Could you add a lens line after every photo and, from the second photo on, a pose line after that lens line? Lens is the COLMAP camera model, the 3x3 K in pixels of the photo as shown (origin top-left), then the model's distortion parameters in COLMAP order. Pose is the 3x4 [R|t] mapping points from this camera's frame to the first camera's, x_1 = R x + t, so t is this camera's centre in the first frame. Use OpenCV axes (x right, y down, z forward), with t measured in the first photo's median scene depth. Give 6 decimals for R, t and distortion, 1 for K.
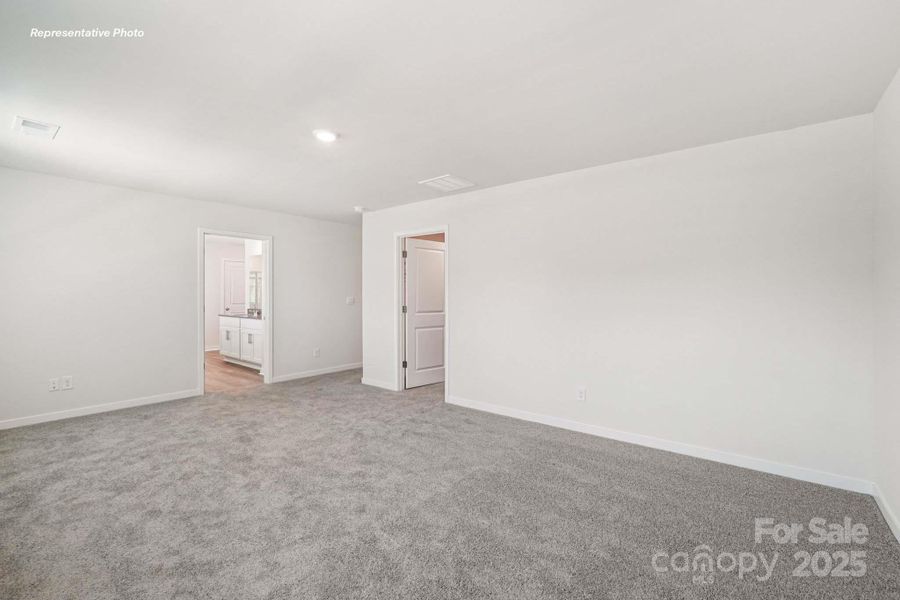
lens RADIAL K [[390.1, 0, 450.0], [0, 390.1, 300.0], [0, 0, 1]] dist [0.000139, 0.000584]
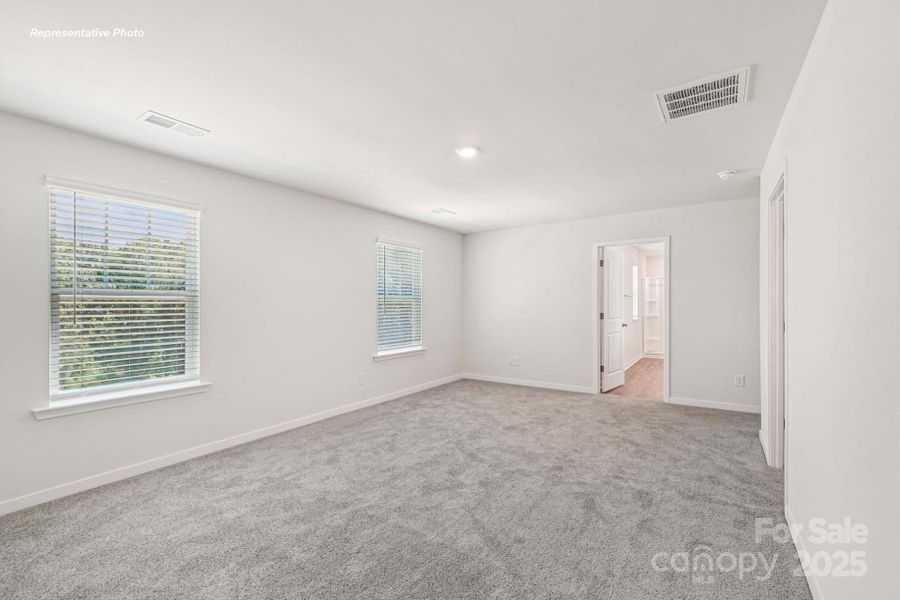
lens RADIAL K [[358.0, 0, 413.2], [0, 358.0, 304.7], [0, 0, 1]] dist [-0.000657, 0.000012]
pose [[0.095316, -0.003200, -0.995442, 0.556111], [-0.005161, 0.999980, -0.003709, -0.004204], [0.995434, 0.005491, 0.095297, 0.669869]]
